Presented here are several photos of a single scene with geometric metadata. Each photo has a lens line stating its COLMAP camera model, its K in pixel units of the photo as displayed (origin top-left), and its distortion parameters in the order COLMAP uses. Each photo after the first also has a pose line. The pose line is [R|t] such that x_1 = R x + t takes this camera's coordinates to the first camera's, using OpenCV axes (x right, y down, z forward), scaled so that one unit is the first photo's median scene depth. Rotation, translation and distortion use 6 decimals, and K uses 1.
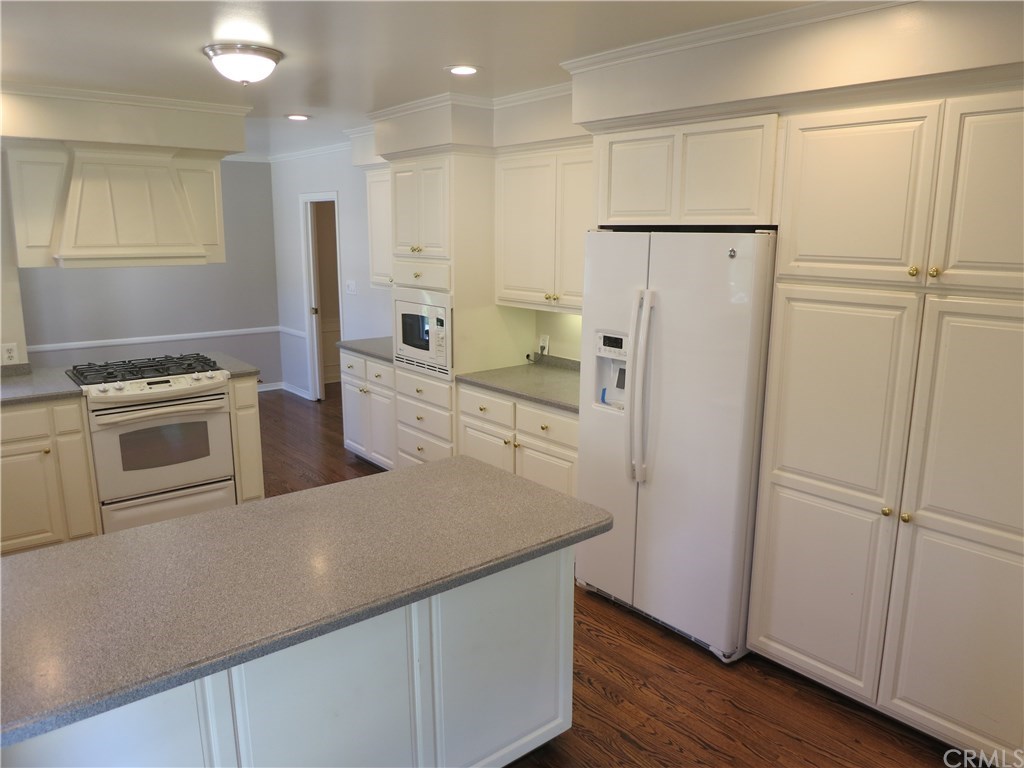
lens RADIAL K [[729.8, 0, 519.0], [0, 729.8, 379.6], [0, 0, 1]] dist [-0.050333, 0.006047]
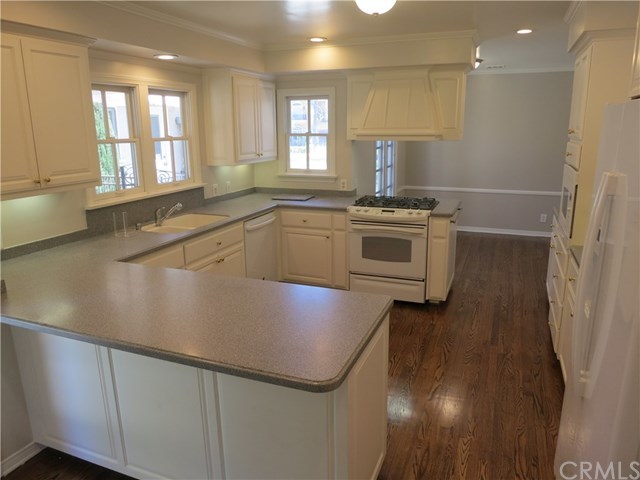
lens RADIAL K [[456.1, 0, 324.4], [0, 456.1, 237.2], [0, 0, 1]] dist [-0.050333, 0.006047]
pose [[0.493137, 0.192864, -0.848304, 0.328801], [-0.159491, 0.978632, 0.129779, -0.049950], [0.855207, 0.071298, 0.513359, 0.346443]]
